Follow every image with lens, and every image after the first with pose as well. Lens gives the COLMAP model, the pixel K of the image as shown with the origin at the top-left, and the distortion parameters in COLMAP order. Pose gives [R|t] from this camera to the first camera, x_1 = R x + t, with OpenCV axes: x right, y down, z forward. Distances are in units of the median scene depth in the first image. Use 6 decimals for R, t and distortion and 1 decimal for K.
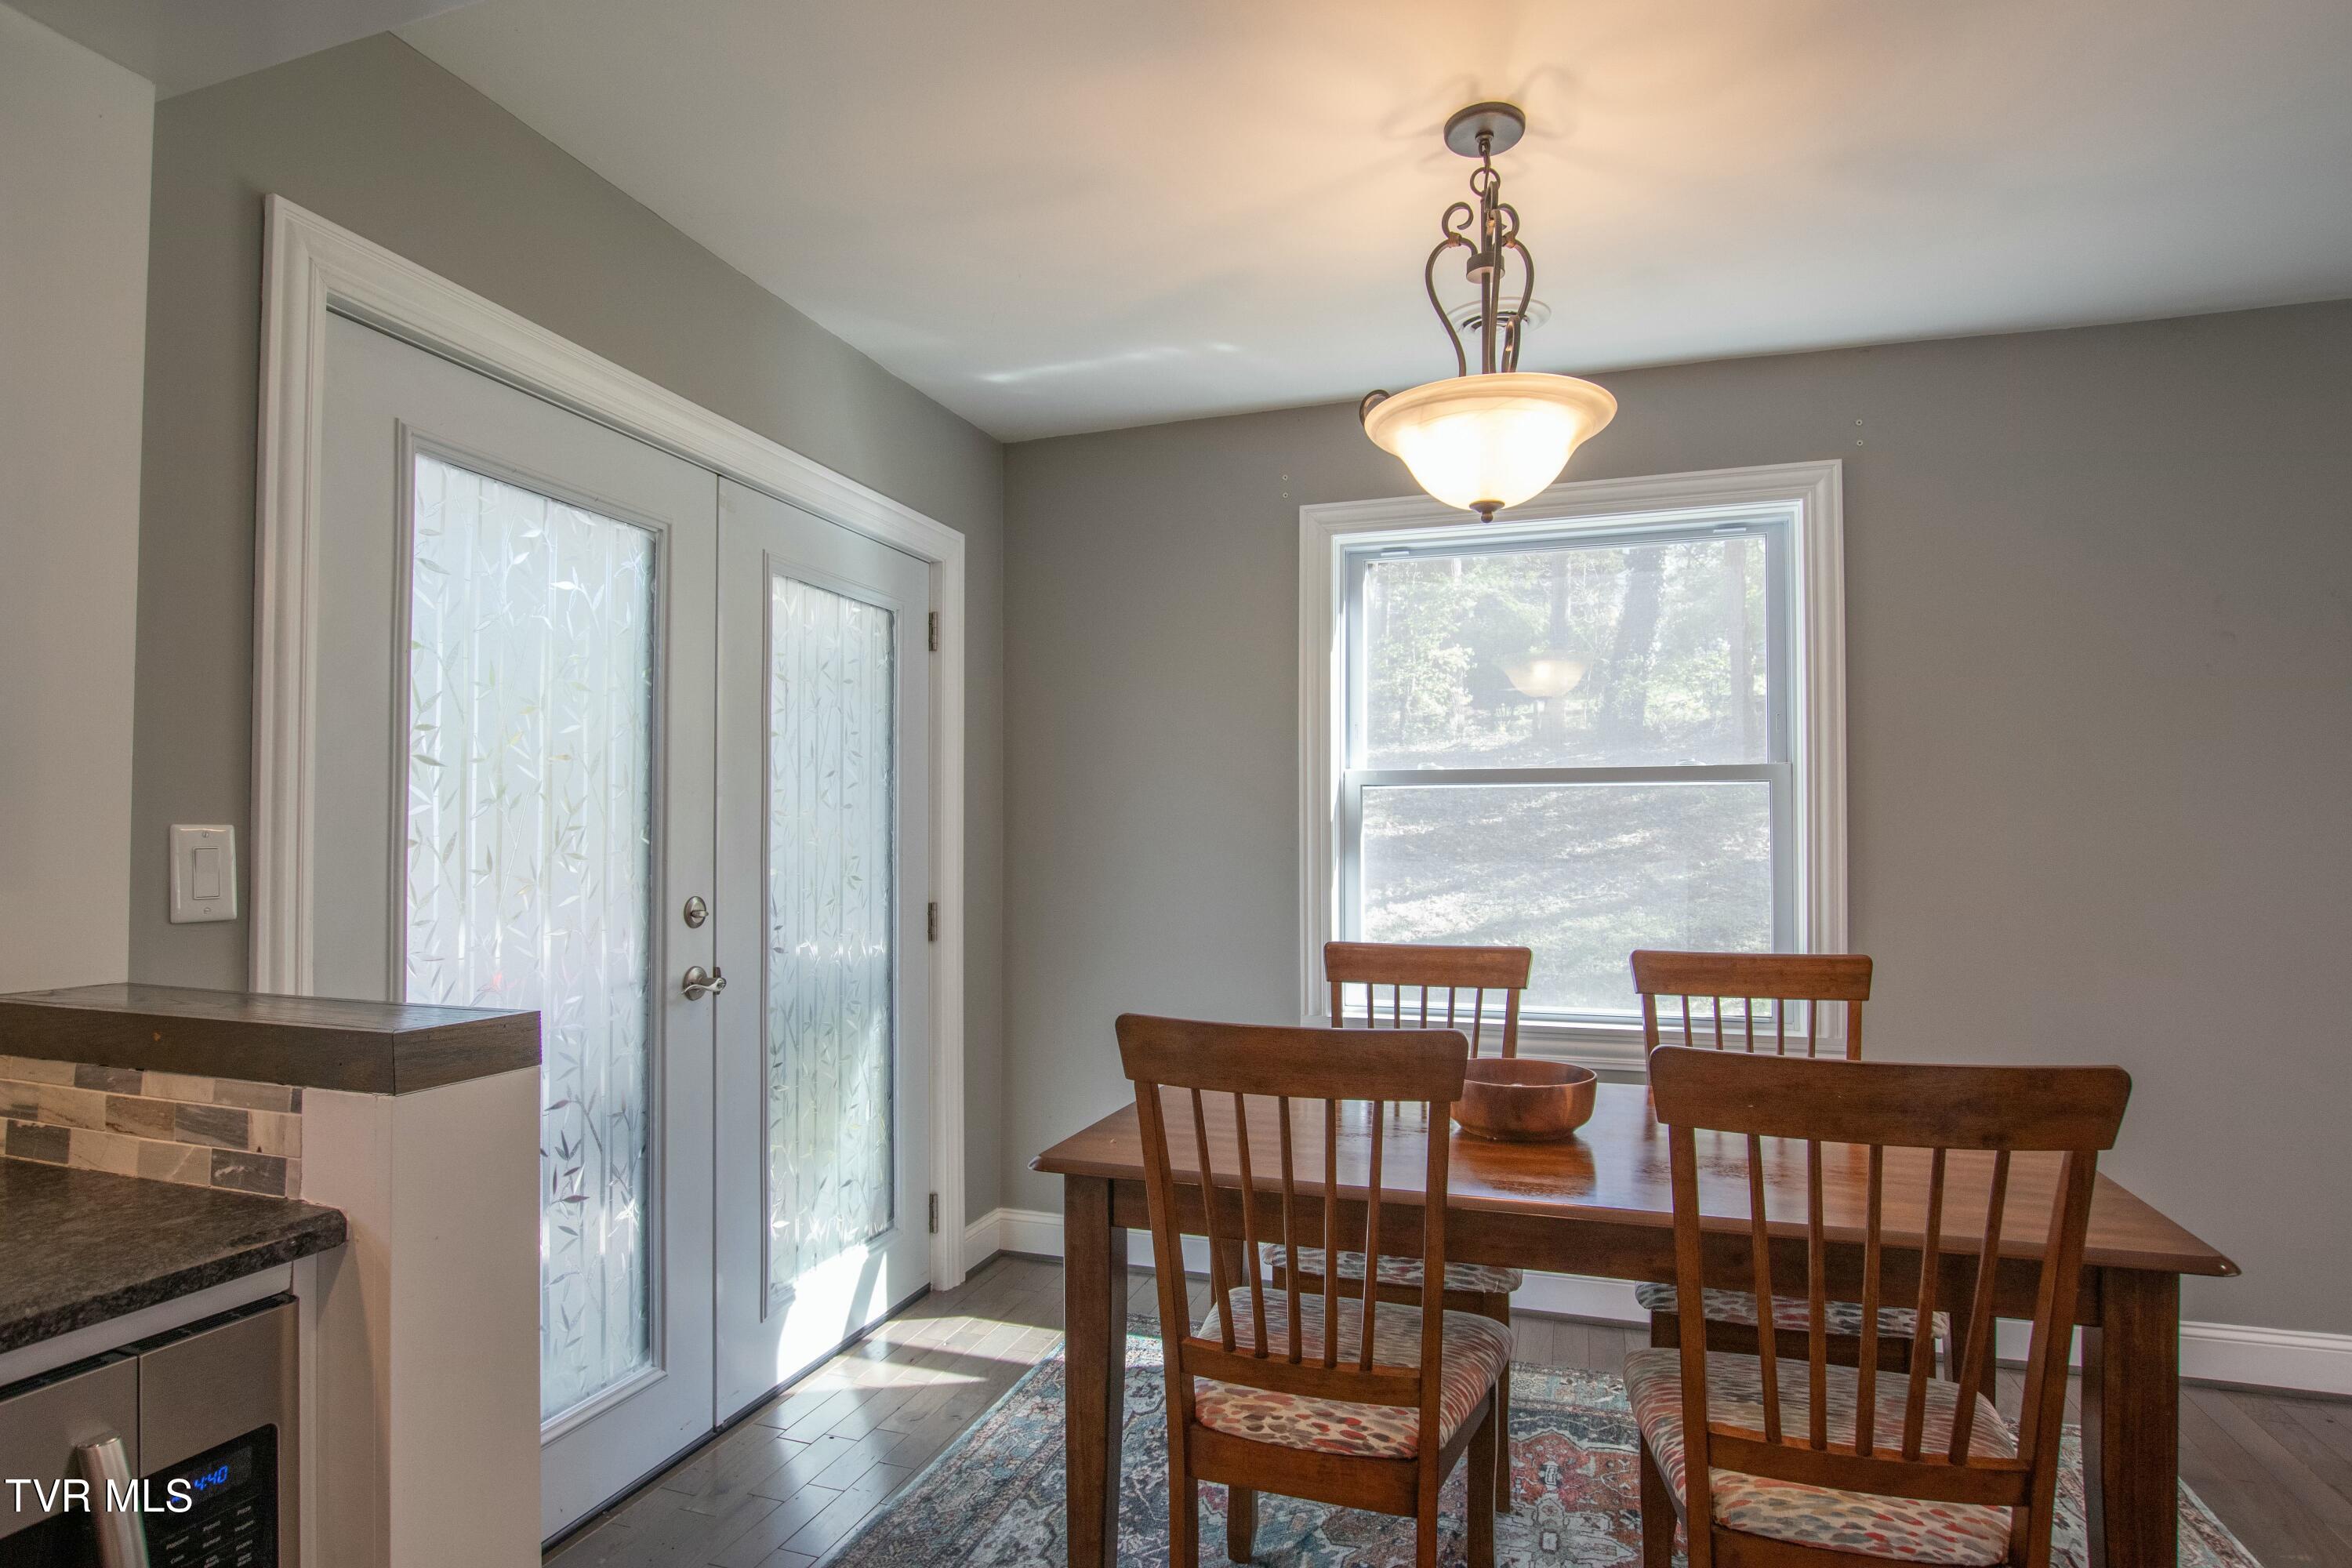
lens RADIAL K [[1254.8, 0, 1171.4], [0, 1254.8, 802.4], [0, 0, 1]] dist [-0.021915, 0.000533]
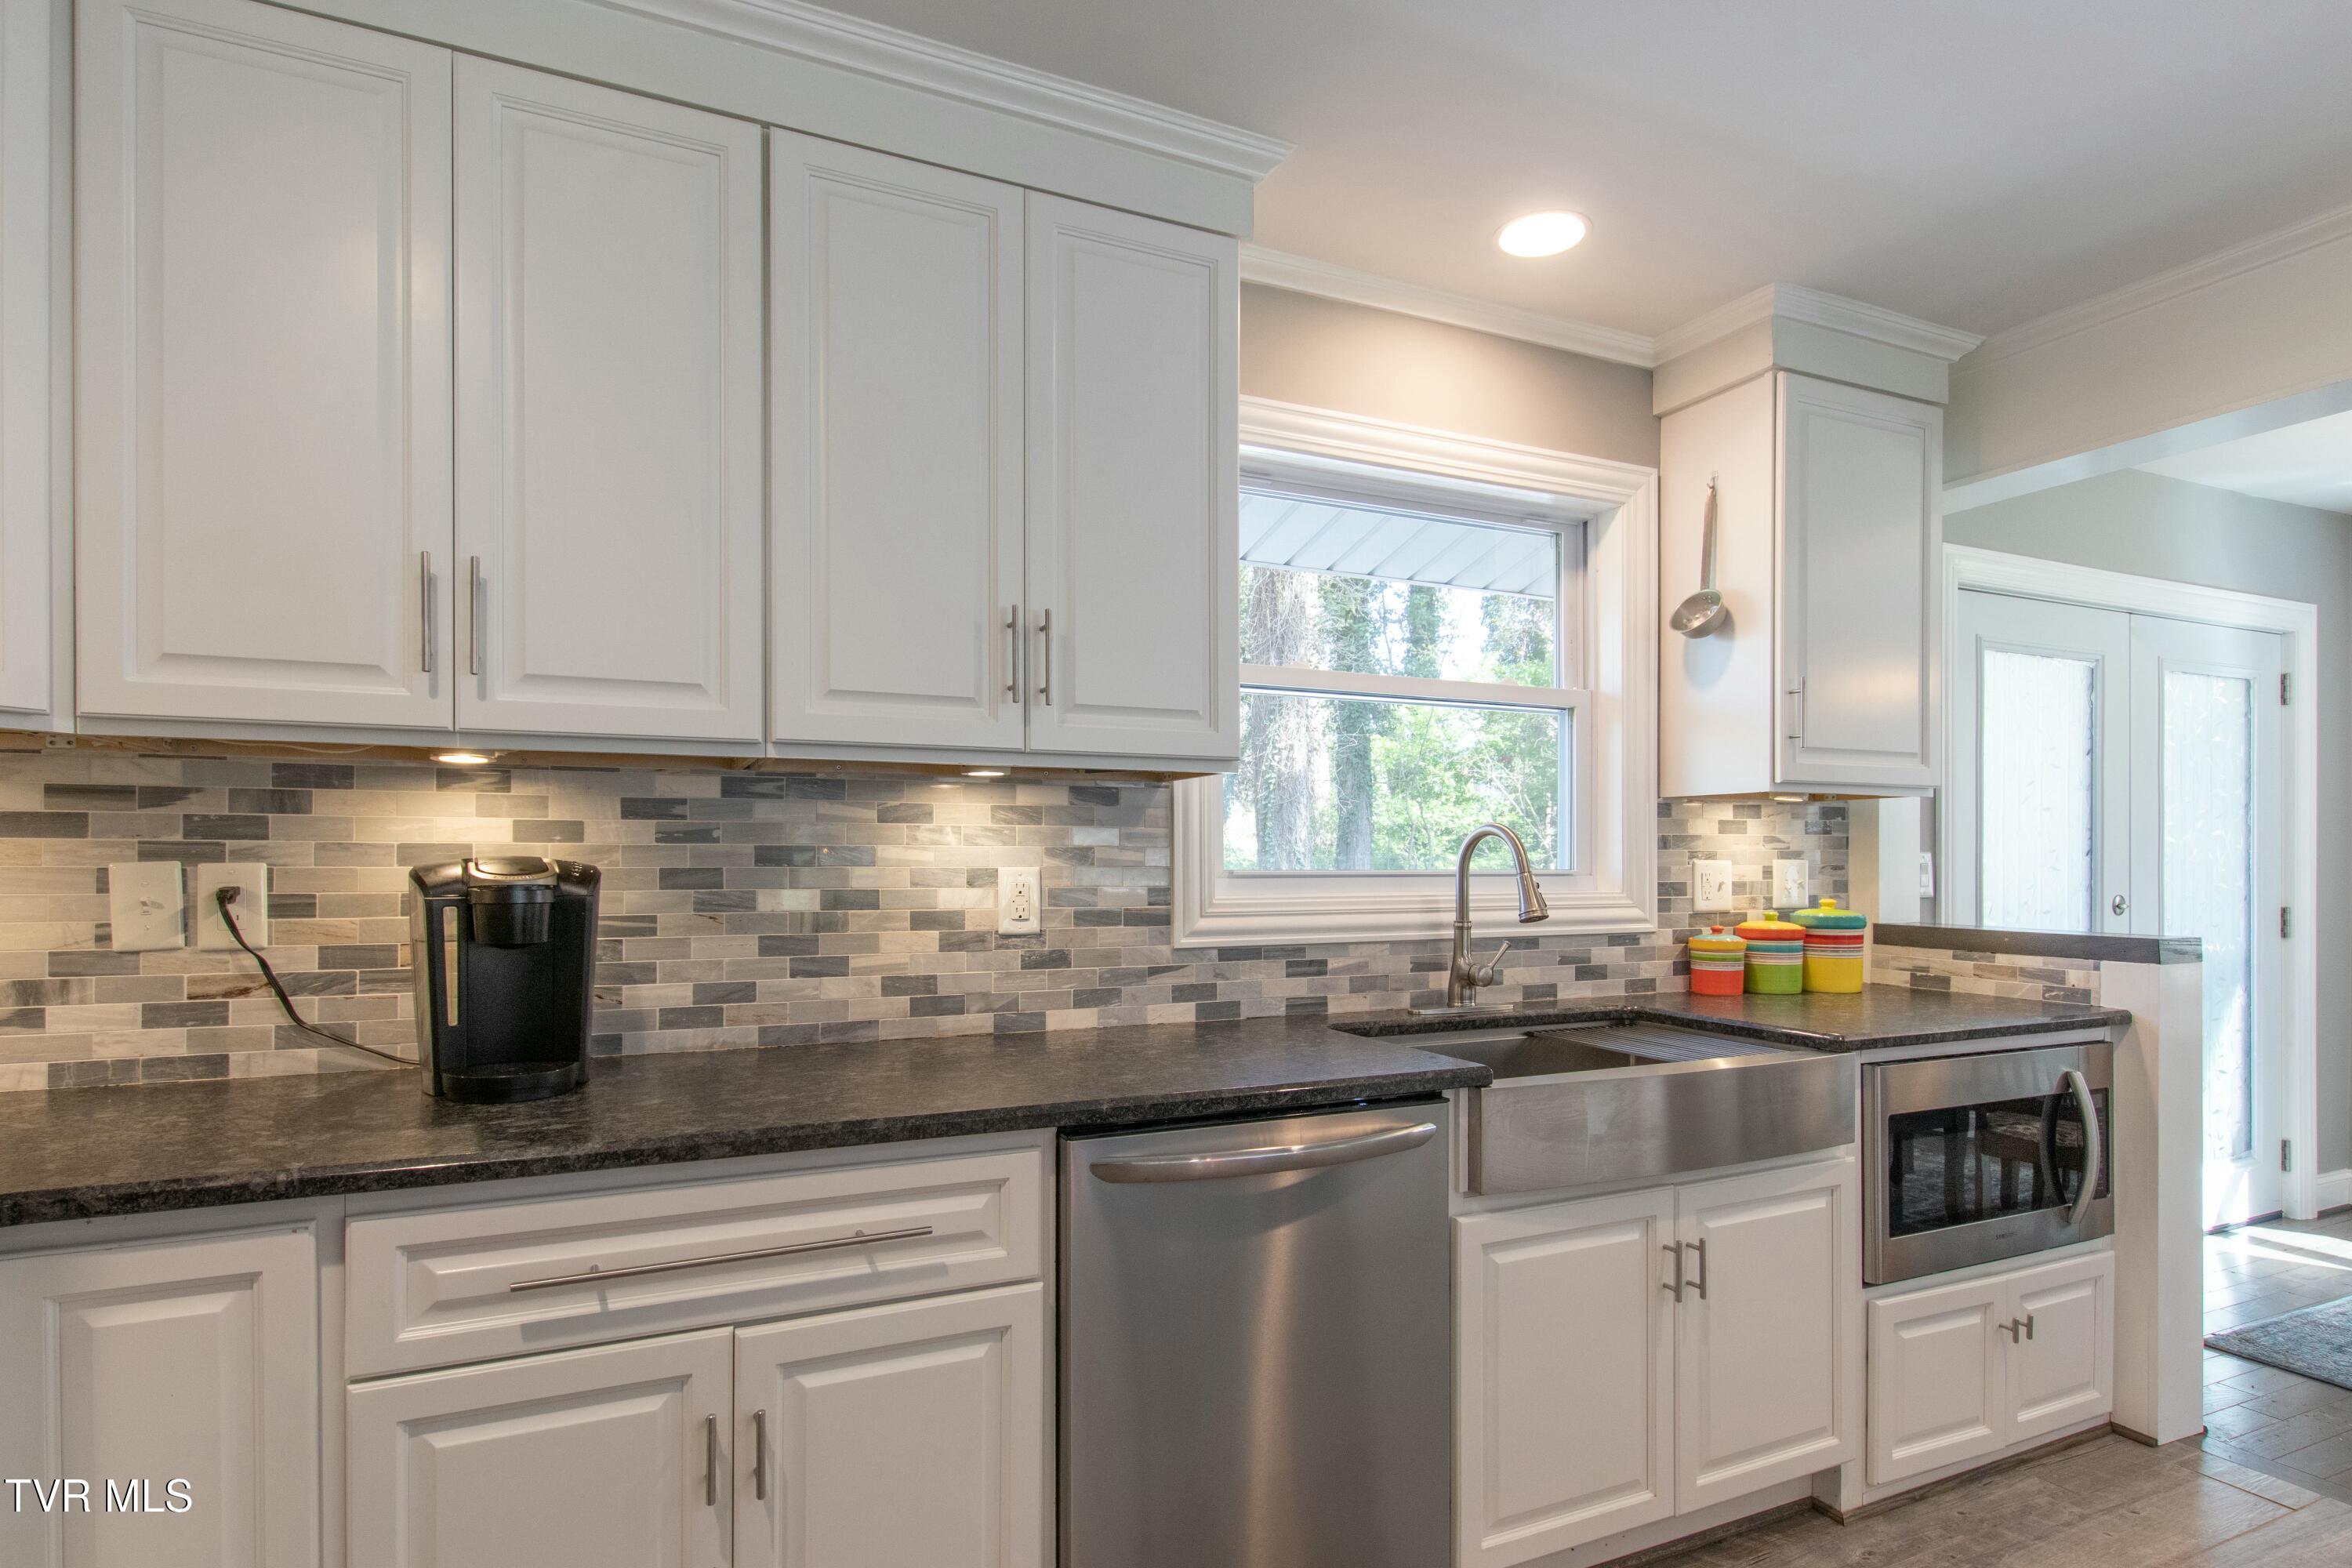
lens RADIAL K [[1197.4, 0, 1169.9], [0, 1197.4, 860.6], [0, 0, 1]] dist [-0.001663, 0.000124]
pose [[0.676577, -0.000597, -0.736371, -0.092726], [0.025590, 0.999415, 0.022702, -0.030593], [0.735927, -0.034203, 0.676197, -0.877113]]
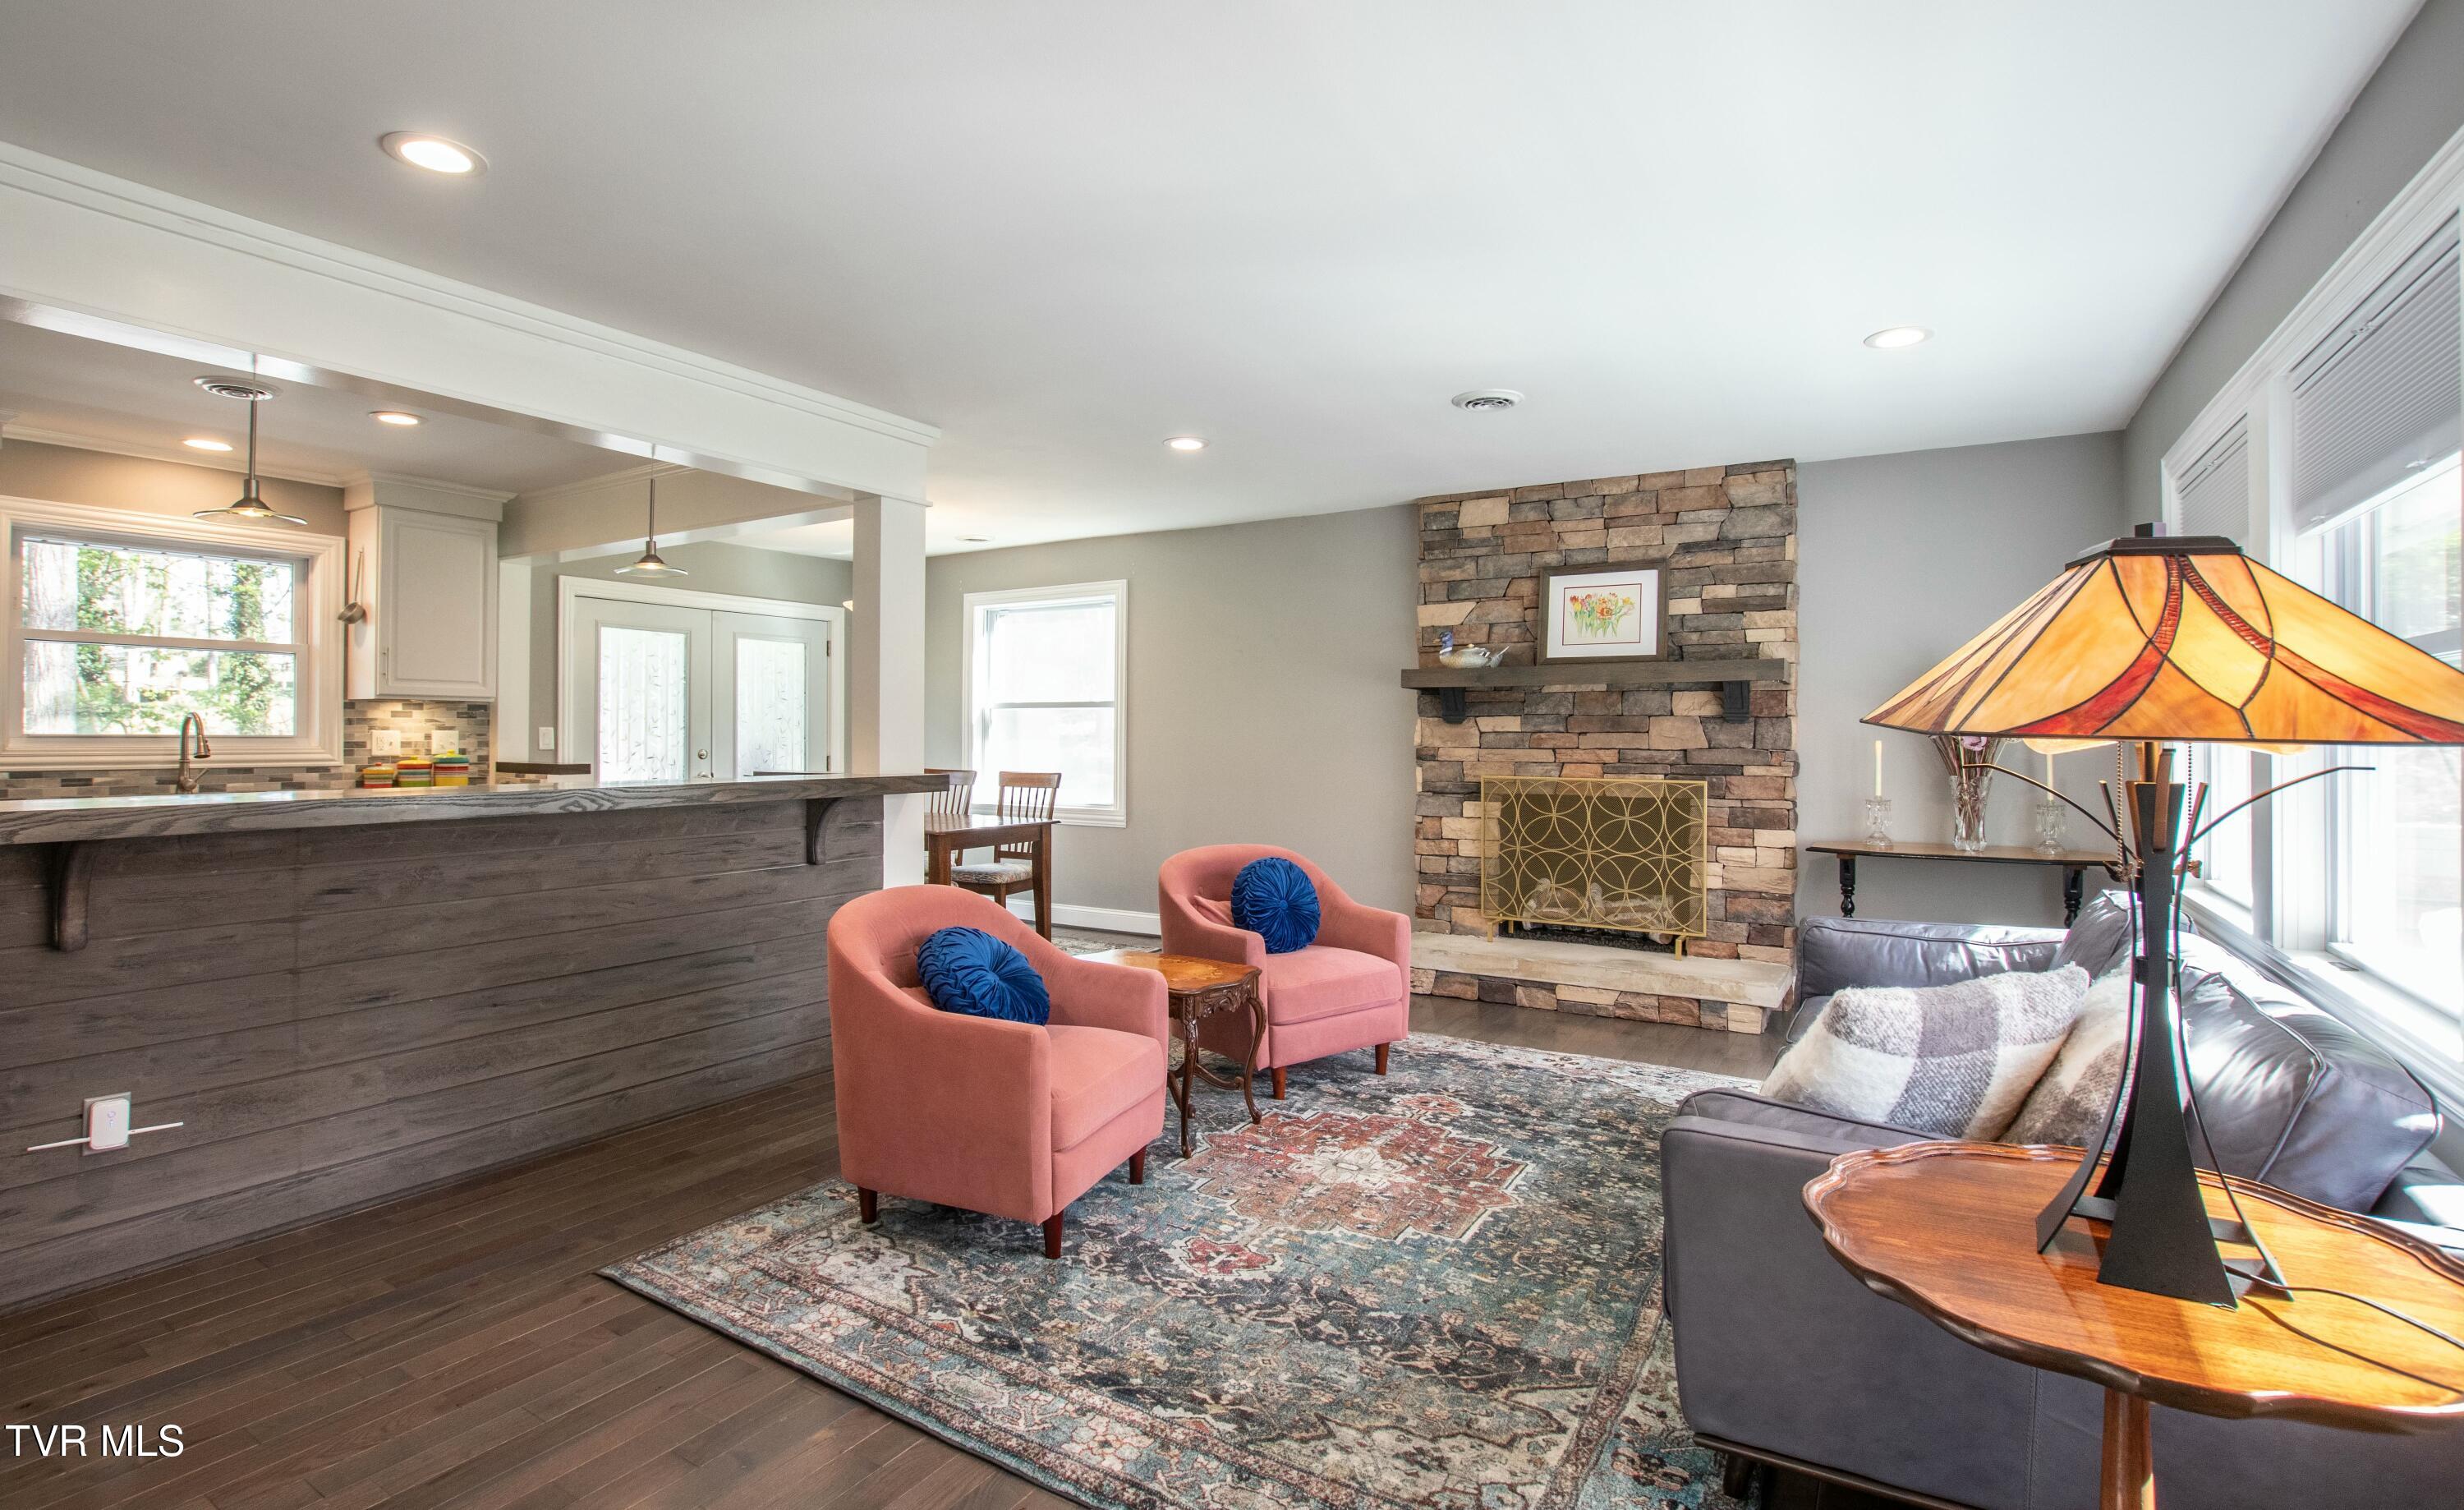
lens RADIAL K [[1150.9, 0, 1228.2], [0, 1150.9, 730.4], [0, 0, 1]] dist [-0.030179, 0.000891]
pose [[0.971870, 0.001130, -0.235514, 1.606327], [0.005779, 0.999573, 0.028645, -0.046556], [0.235446, -0.029200, 0.971449, -1.499831]]
